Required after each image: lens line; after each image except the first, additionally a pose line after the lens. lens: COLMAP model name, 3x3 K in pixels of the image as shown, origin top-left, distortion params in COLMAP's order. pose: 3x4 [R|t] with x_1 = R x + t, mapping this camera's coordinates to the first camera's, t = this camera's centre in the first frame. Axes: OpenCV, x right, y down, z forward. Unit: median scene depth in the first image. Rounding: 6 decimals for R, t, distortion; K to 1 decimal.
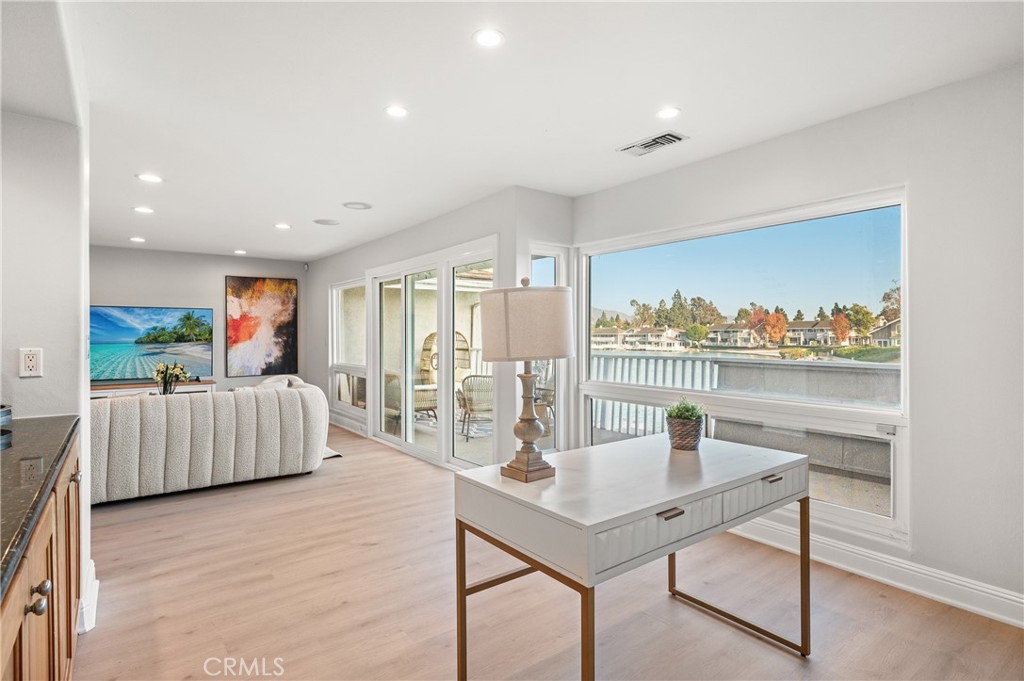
lens RADIAL K [[523.6, 0, 508.5], [0, 523.6, 335.5], [0, 0, 1]] dist [0.002551, 0.000193]
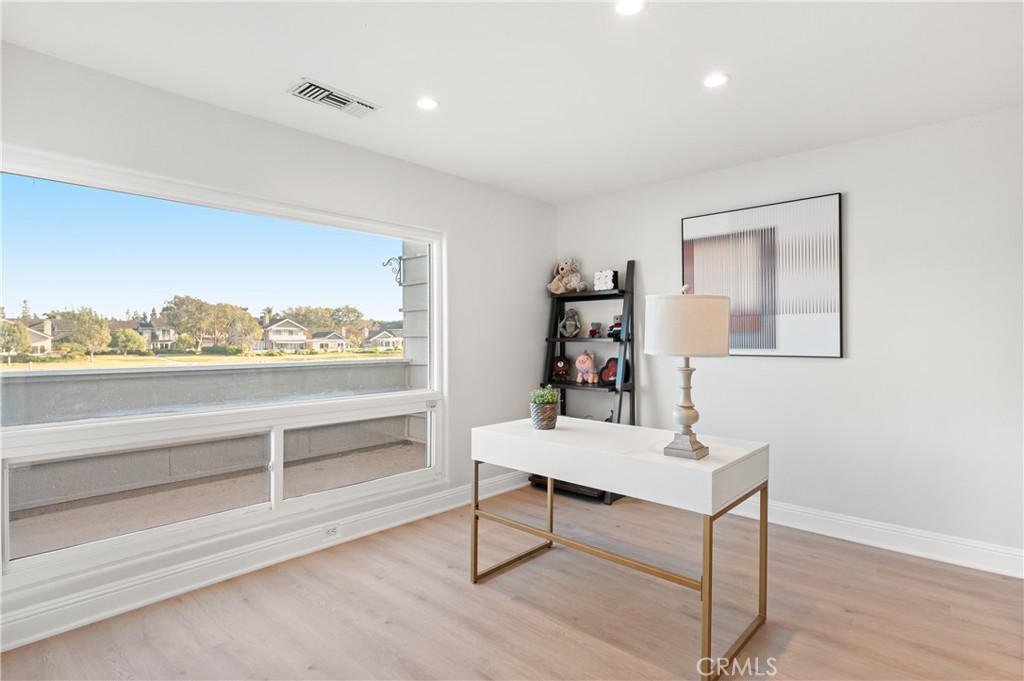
lens RADIAL K [[523.6, 0, 511.6], [0, 523.6, 341.3], [0, 0, 1]] dist [0.002551, 0.000193]
pose [[-0.187727, -0.005195, 0.982208, -0.664651], [-0.000855, 0.999986, 0.005126, 0.005632], [-0.982221, 0.000123, -0.187729, 1.026740]]
